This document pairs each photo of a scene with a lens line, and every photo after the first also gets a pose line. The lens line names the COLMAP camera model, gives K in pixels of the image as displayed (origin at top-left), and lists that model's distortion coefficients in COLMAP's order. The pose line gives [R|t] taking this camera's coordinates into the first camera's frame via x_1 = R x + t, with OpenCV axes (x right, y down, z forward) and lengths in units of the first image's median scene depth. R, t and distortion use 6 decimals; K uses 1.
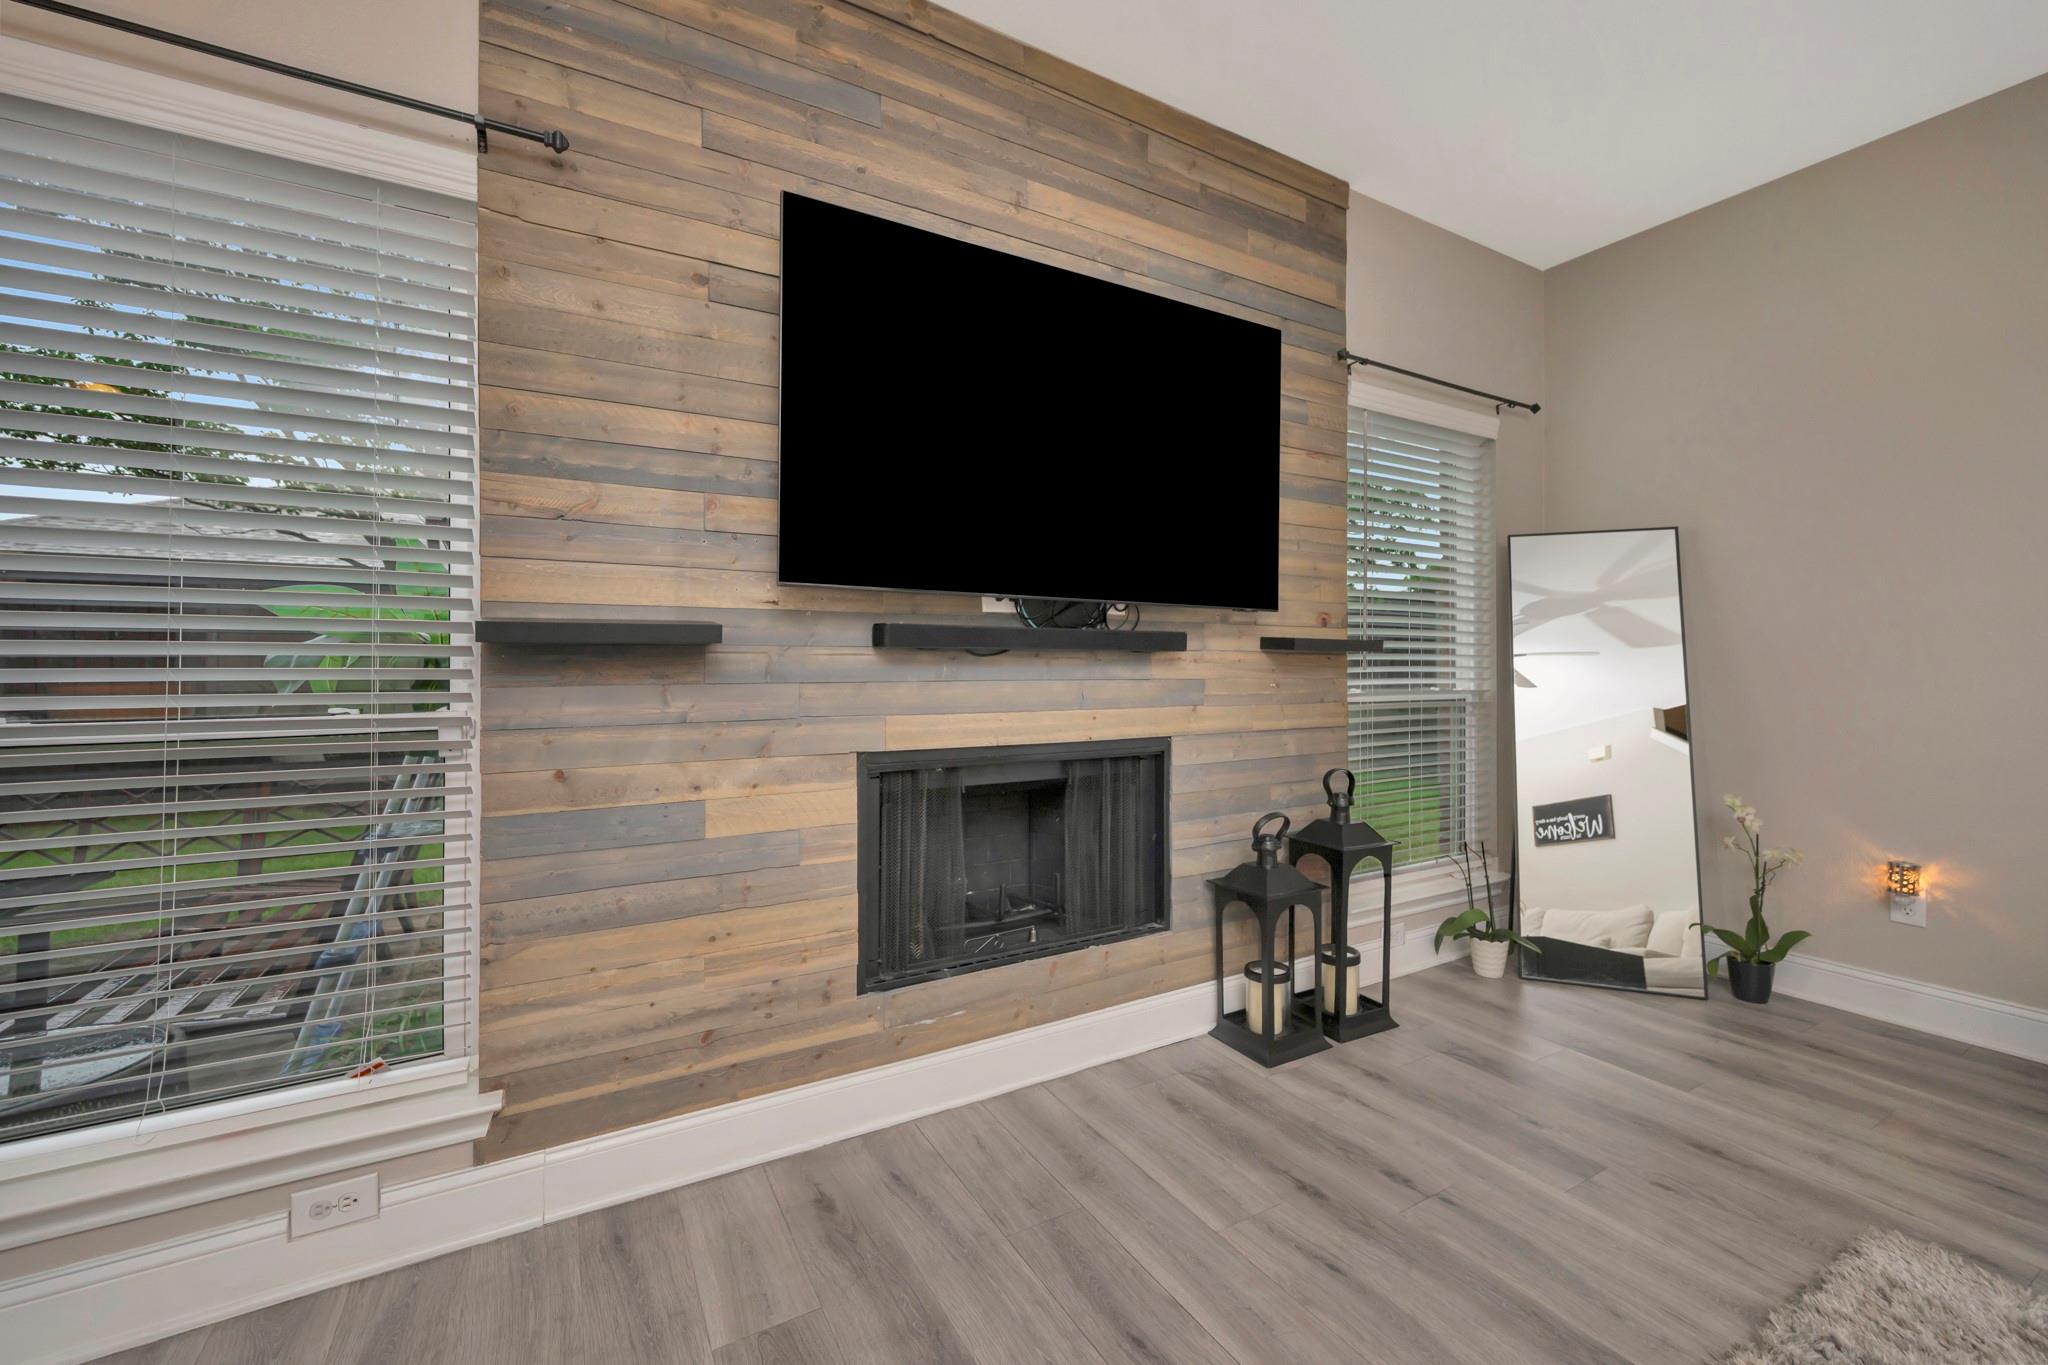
lens RADIAL K [[836.9, 0, 1031.3], [0, 836.9, 665.3], [0, 0, 1]] dist [0.000757, -0.000151]
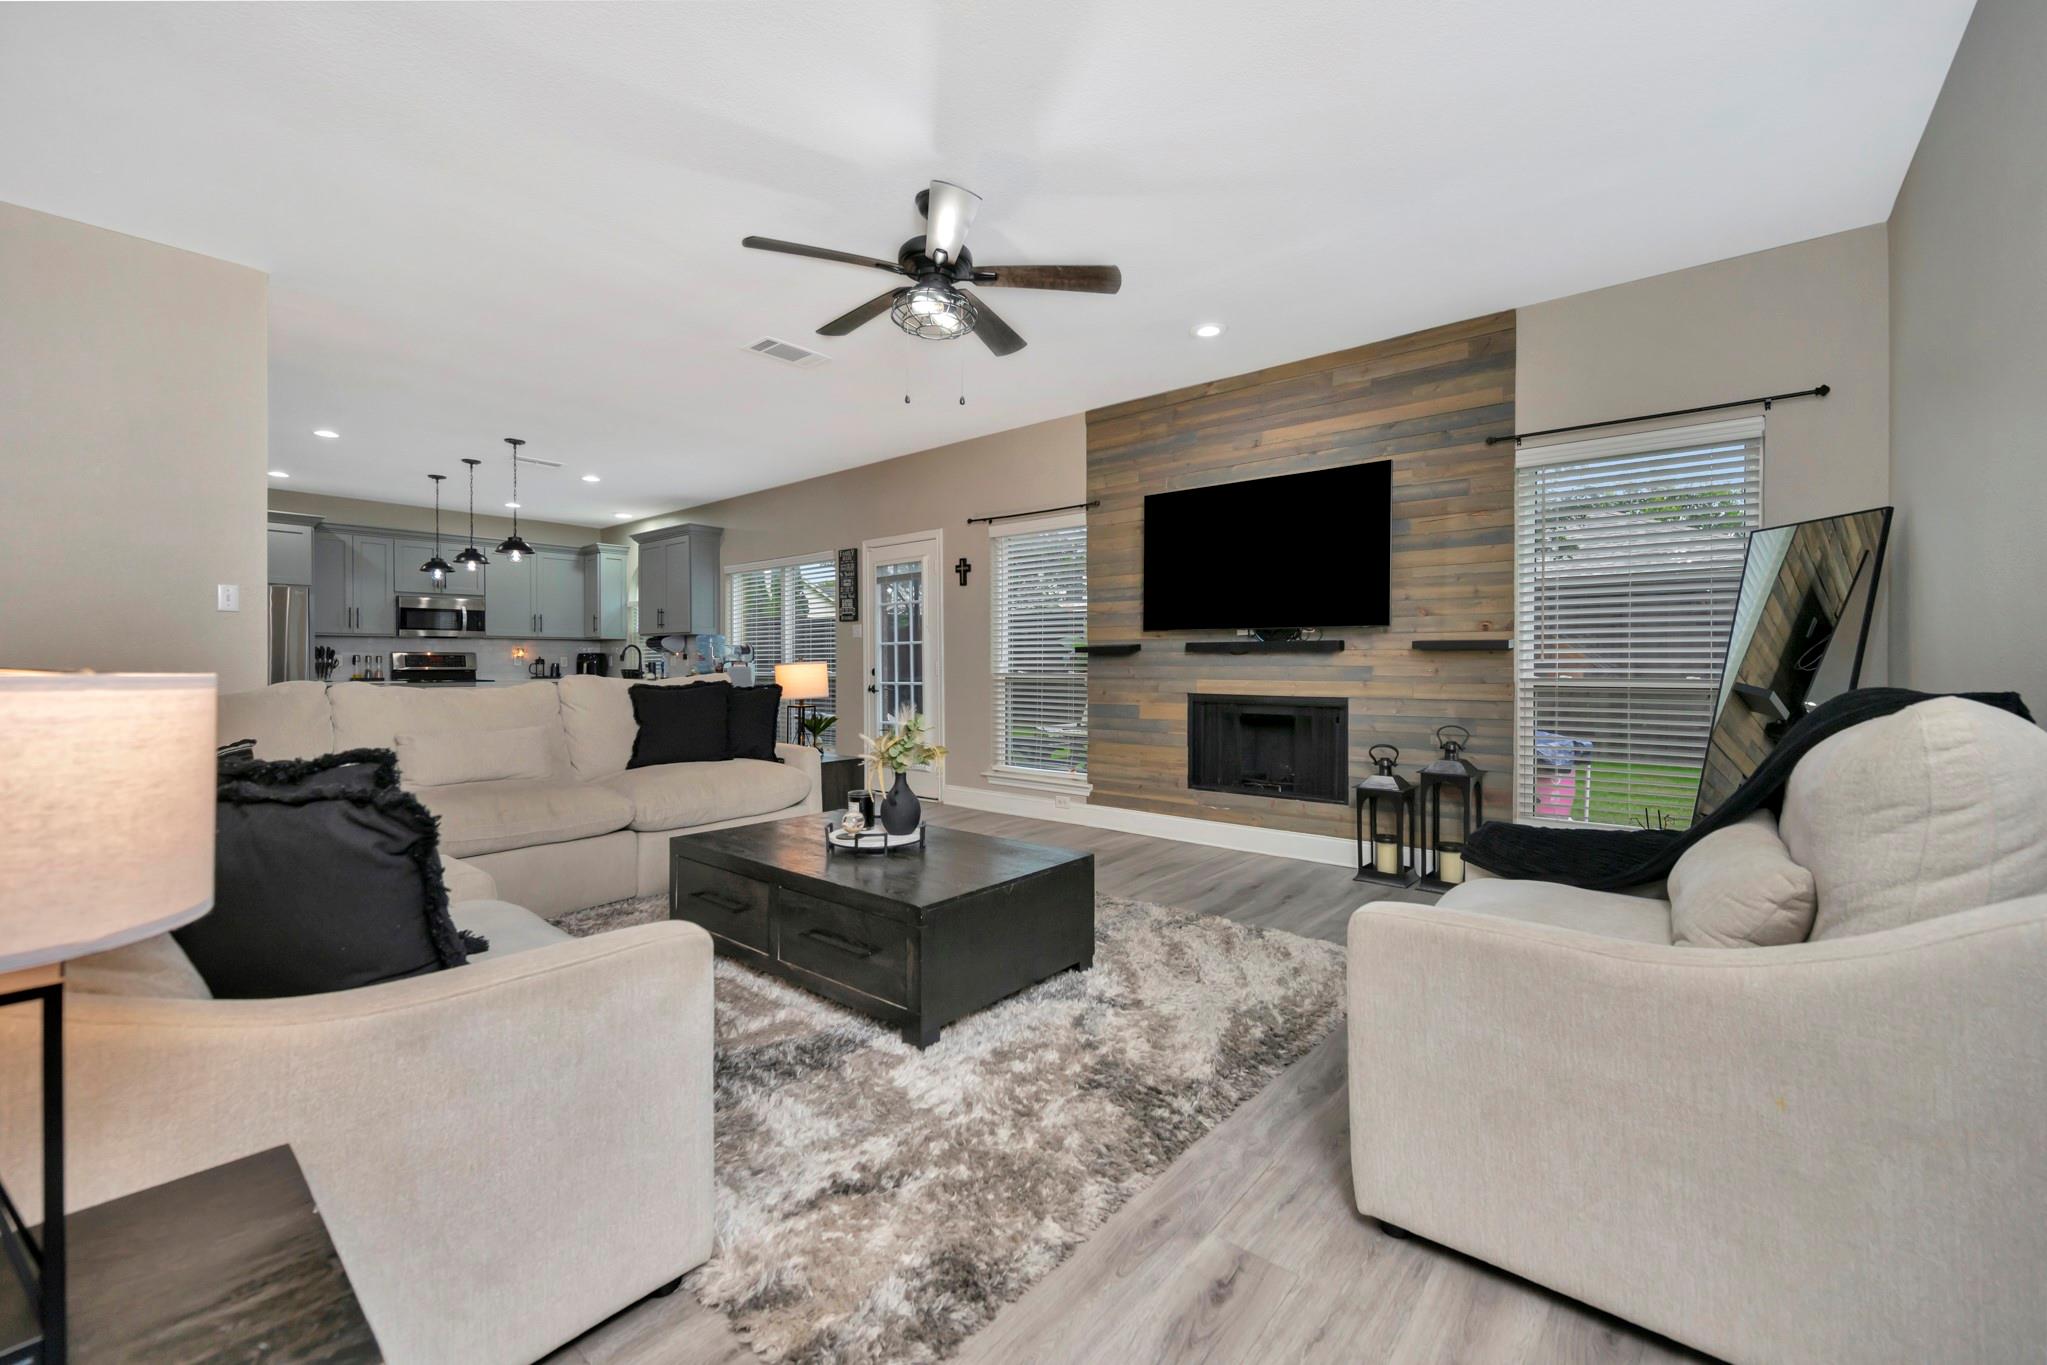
lens RADIAL K [[836.5, 0, 1030.8], [0, 836.5, 665.3], [0, 0, 1]] dist [0.000757, -0.000151]
pose [[0.341405, 0.004316, -0.939906, 2.038750], [0.003393, 0.999977, 0.005825, 0.002350], [0.939910, -0.005178, 0.341383, -0.324183]]
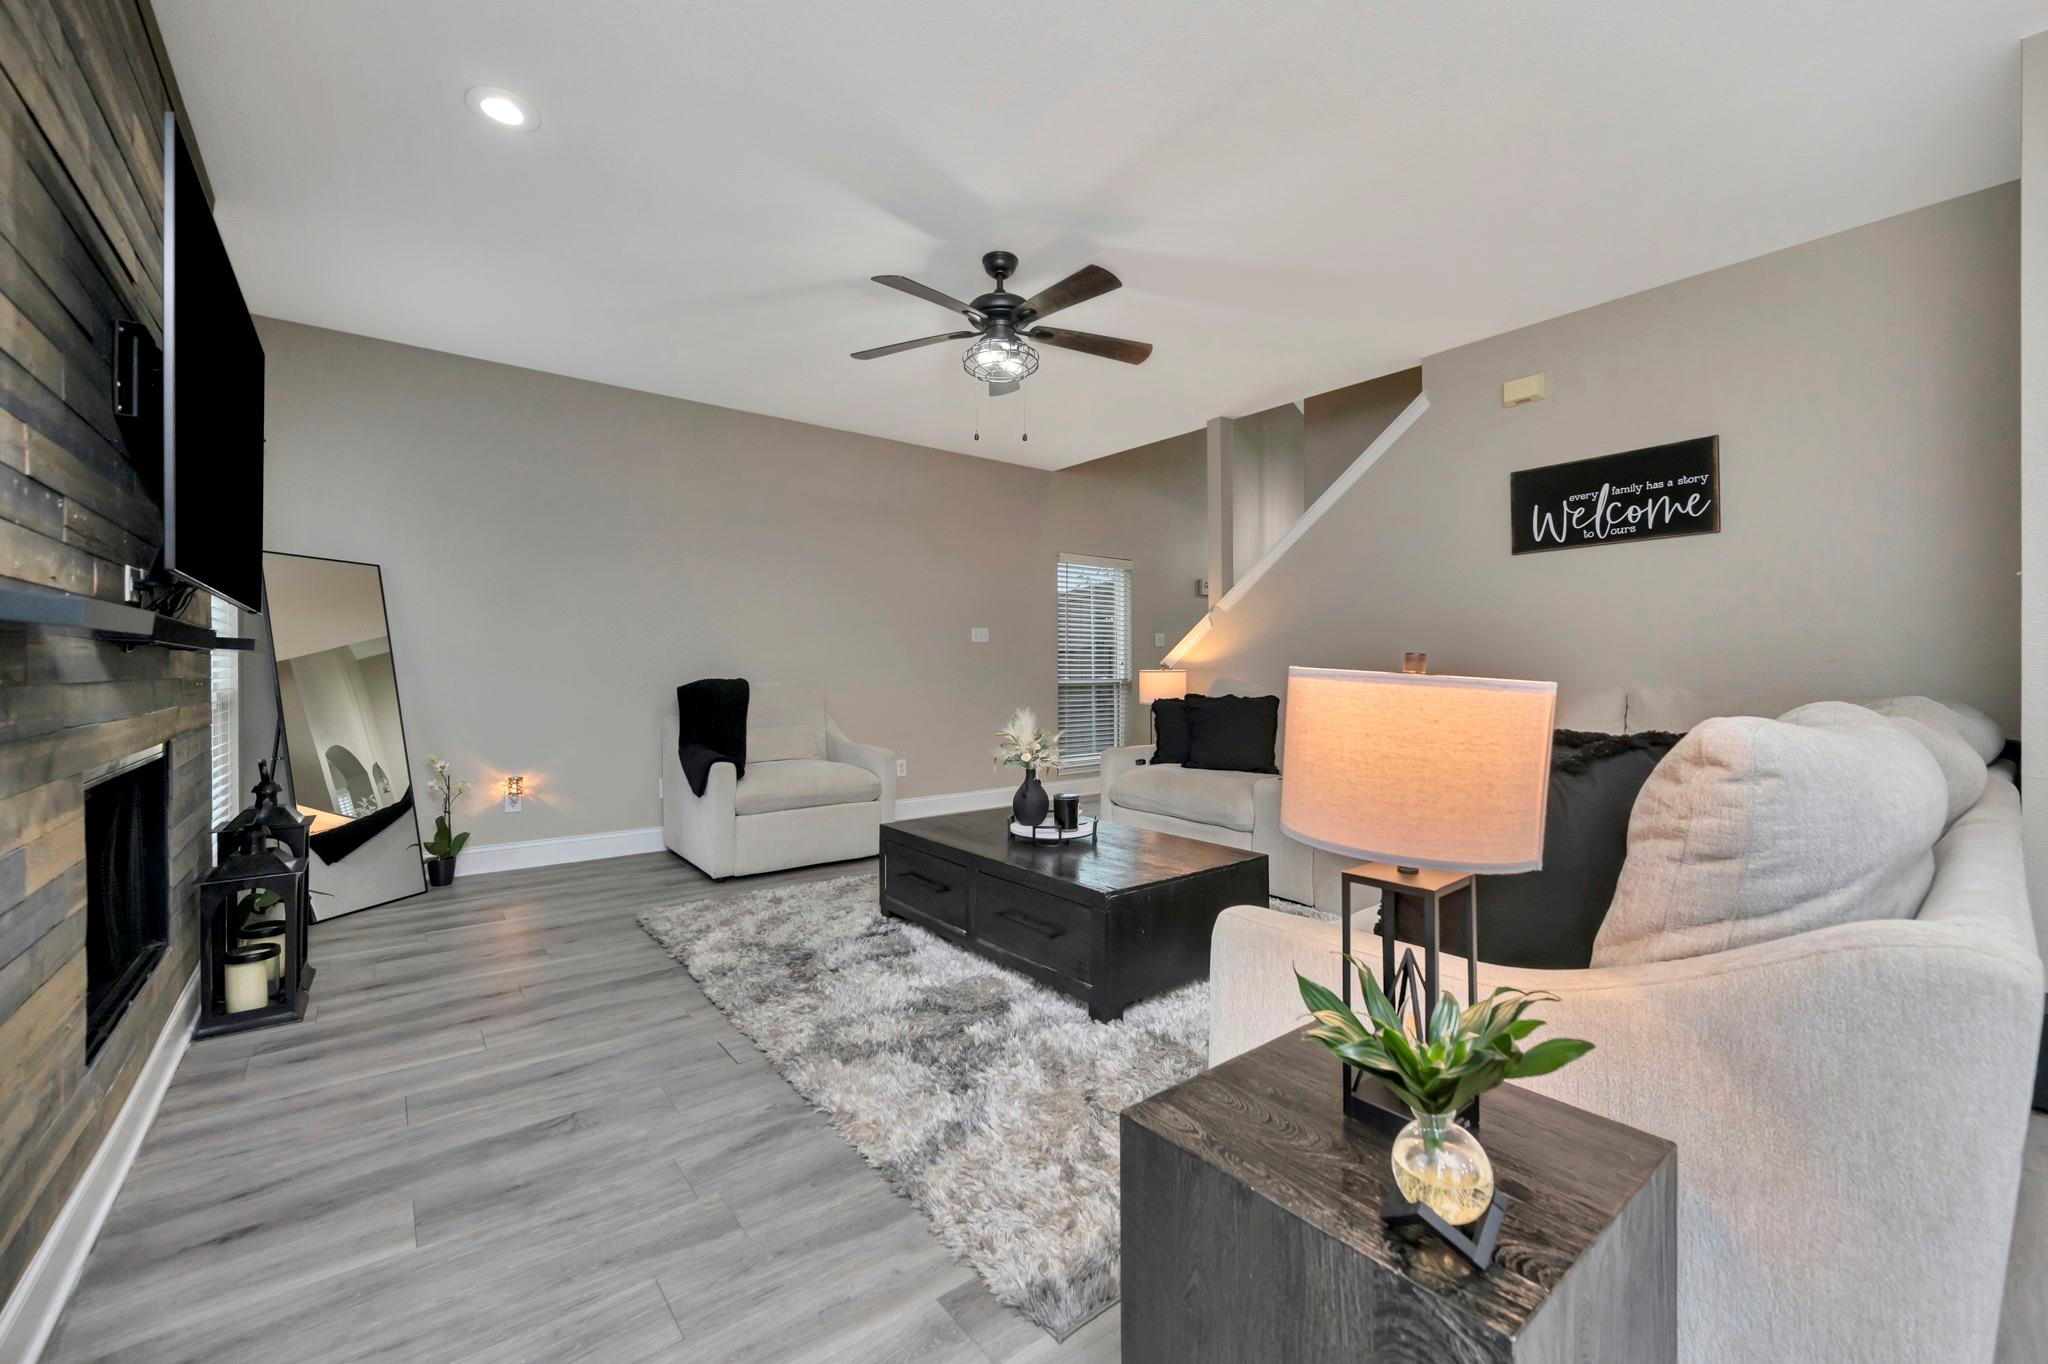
lens RADIAL K [[836.9, 0, 1031.3], [0, 836.9, 664.8], [0, 0, 1]] dist [0.000757, -0.000151]
pose [[-0.144756, 0.005753, 0.989451, -1.128698], [-0.002688, 0.999977, -0.006207, 0.005259], [-0.989464, -0.003559, -0.144737, 0.217344]]
